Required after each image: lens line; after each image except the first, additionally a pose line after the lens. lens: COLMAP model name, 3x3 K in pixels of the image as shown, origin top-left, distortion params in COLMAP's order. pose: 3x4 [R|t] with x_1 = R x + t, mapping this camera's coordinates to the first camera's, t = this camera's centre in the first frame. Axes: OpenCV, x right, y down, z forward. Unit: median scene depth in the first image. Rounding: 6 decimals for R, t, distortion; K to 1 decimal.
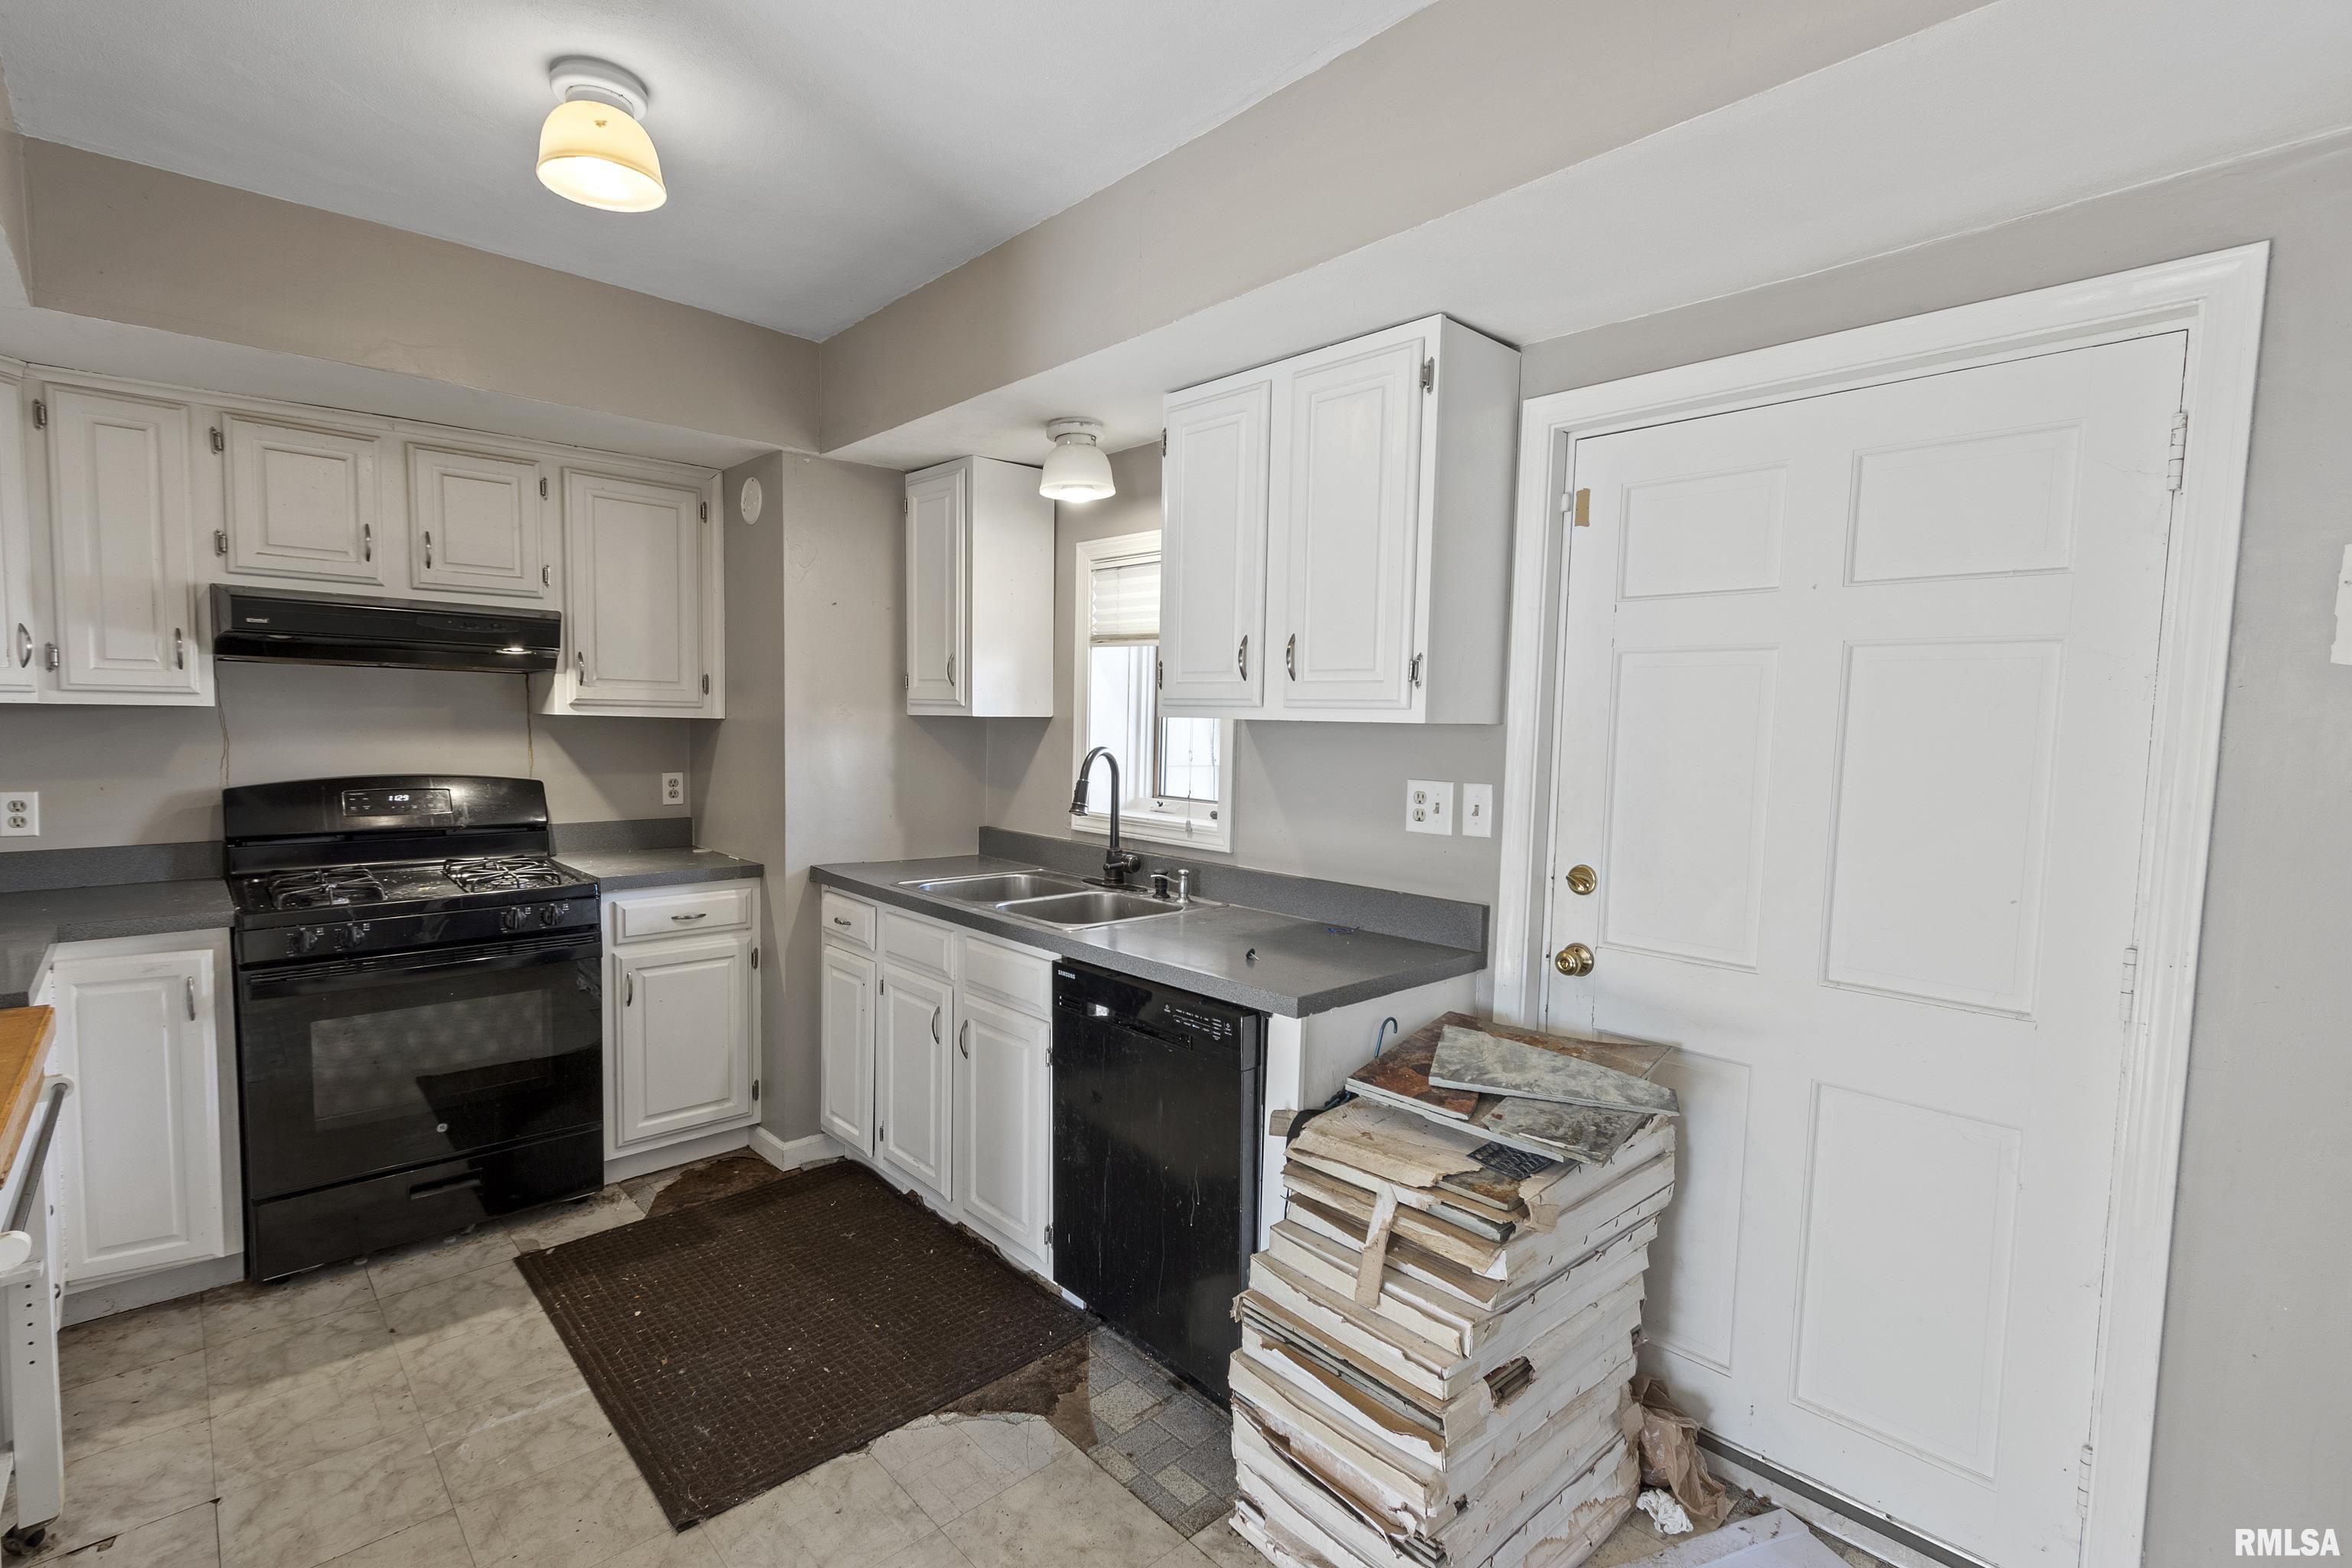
lens RADIAL K [[1075.6, 0, 1171.0], [0, 1075.6, 796.0], [0, 0, 1]] dist [0.006226, -0.000608]
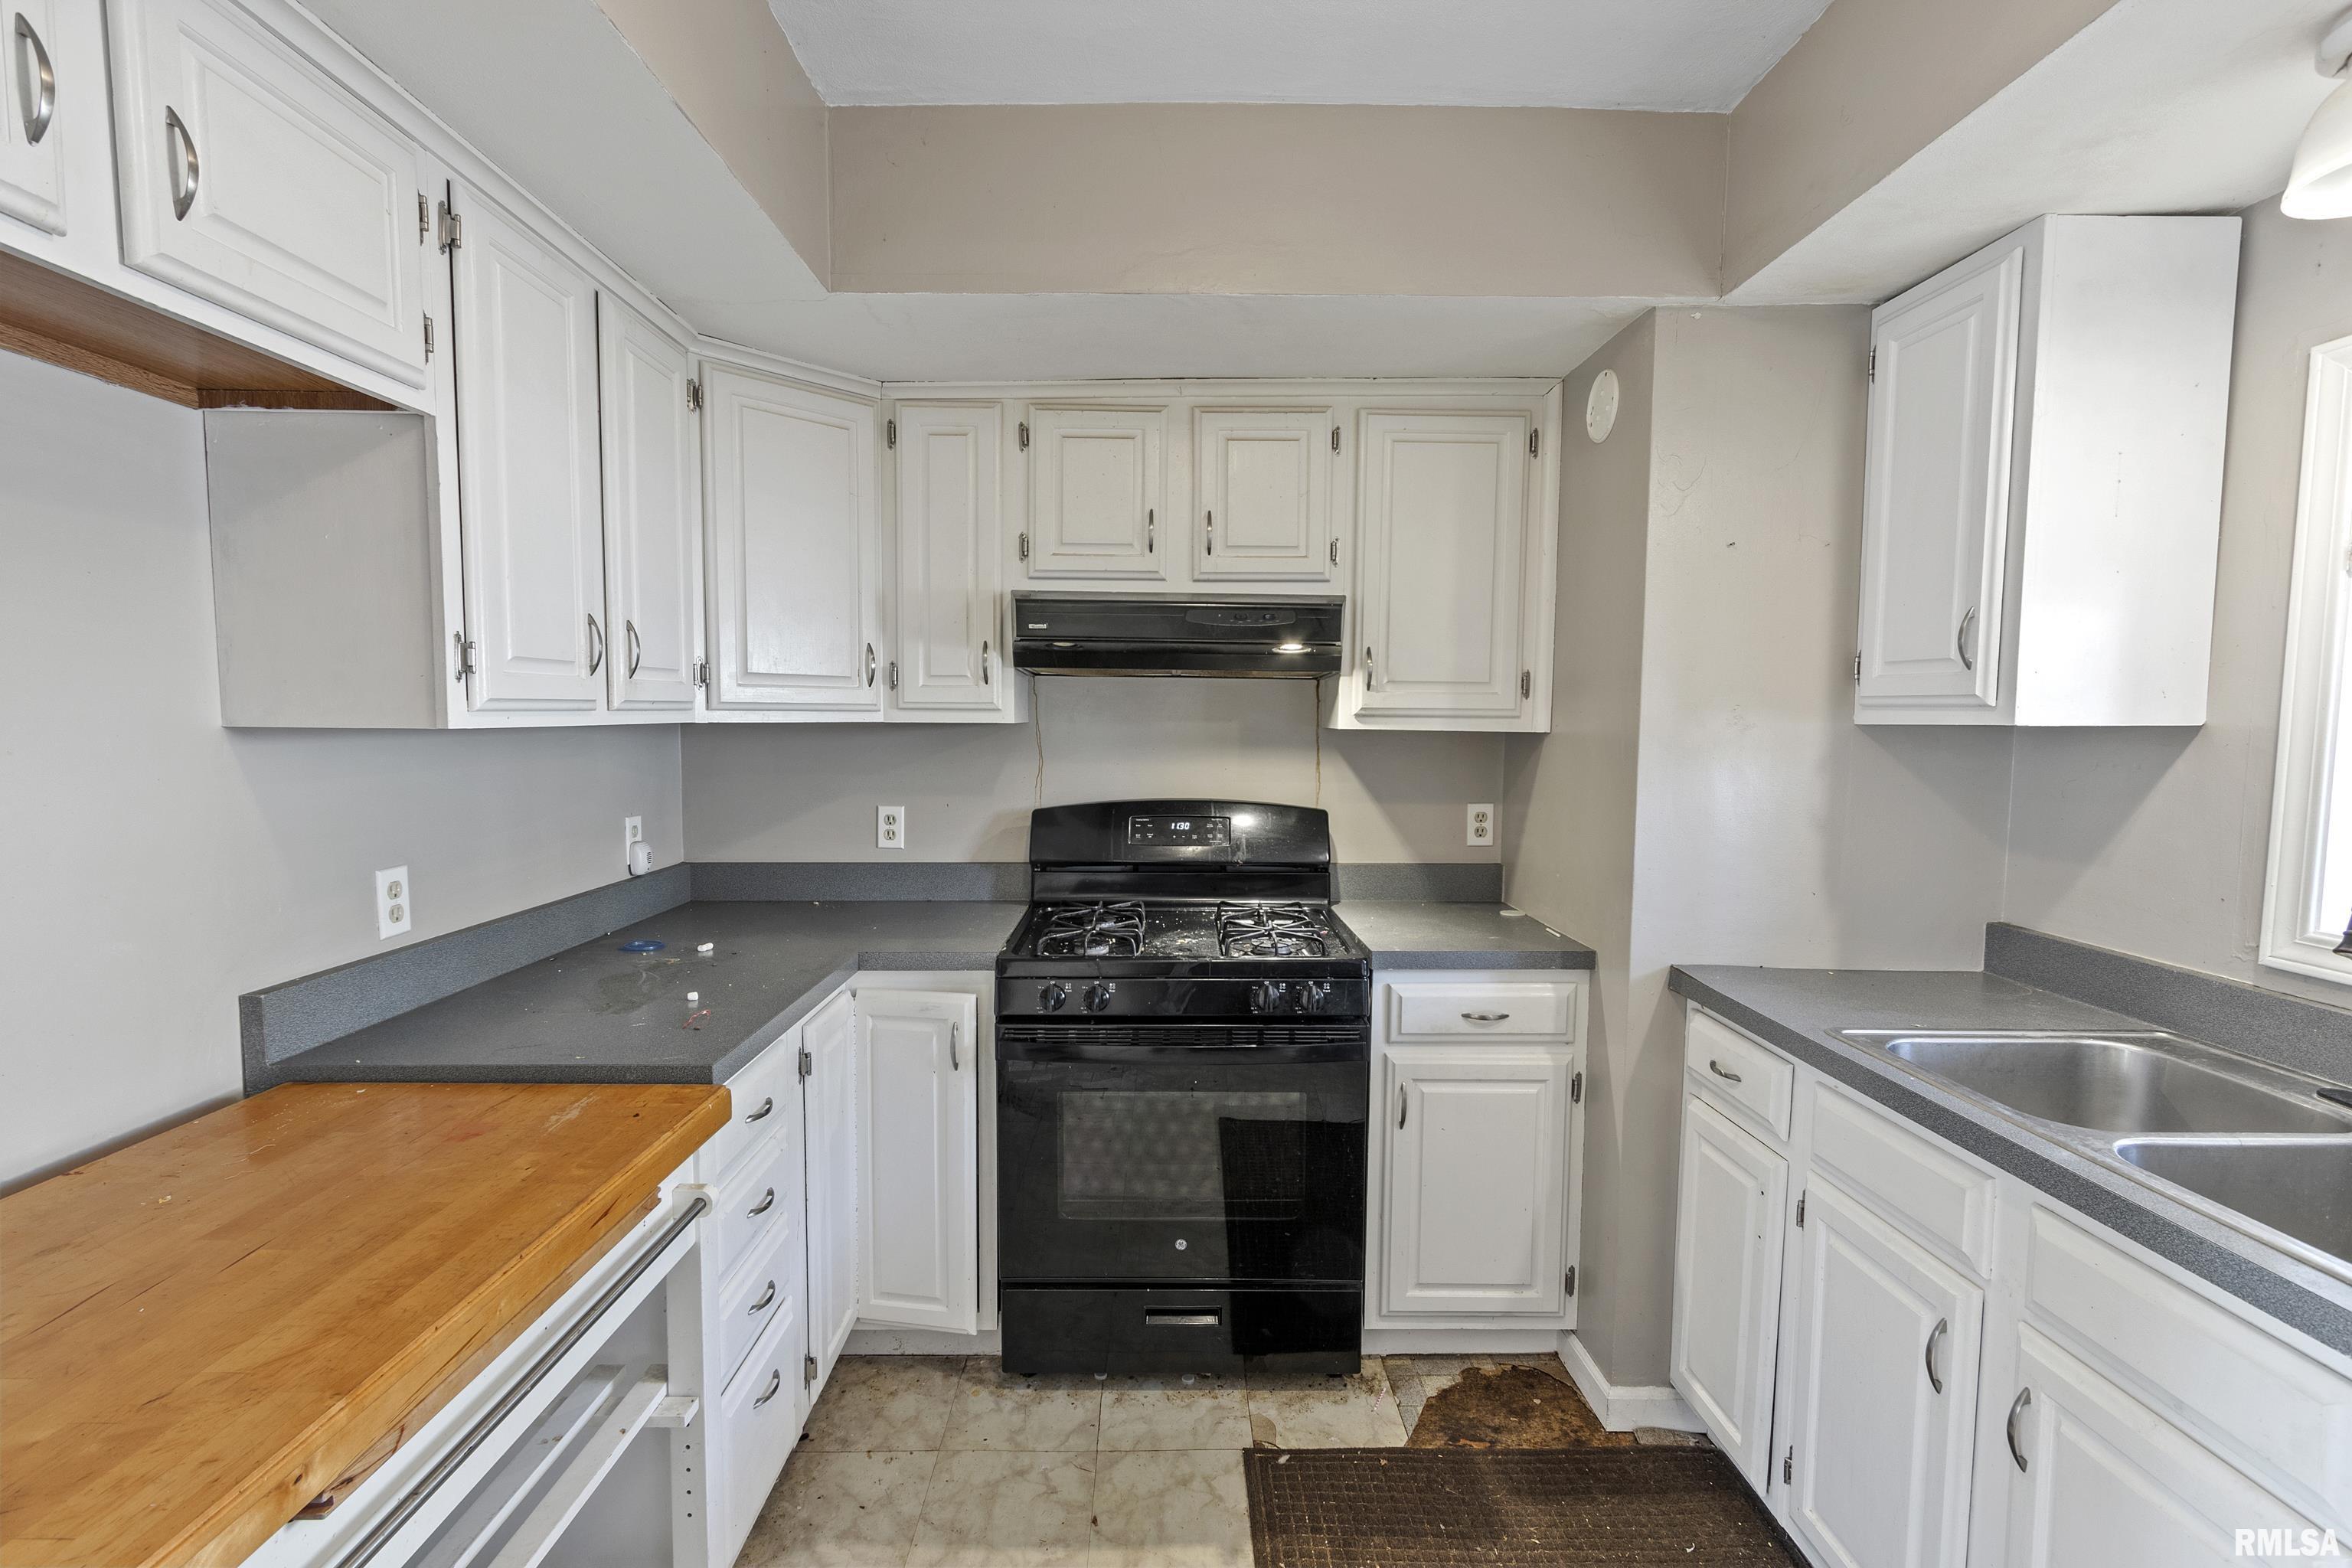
lens RADIAL K [[1075.6, 0, 1171.0], [0, 1075.6, 796.0], [0, 0, 1]] dist [0.006226, -0.000608]
pose [[0.737967, 0.034763, -0.673941, -0.134714], [-0.041530, 0.999119, 0.006060, -0.027022], [0.673558, 0.023516, 0.738761, 0.348955]]
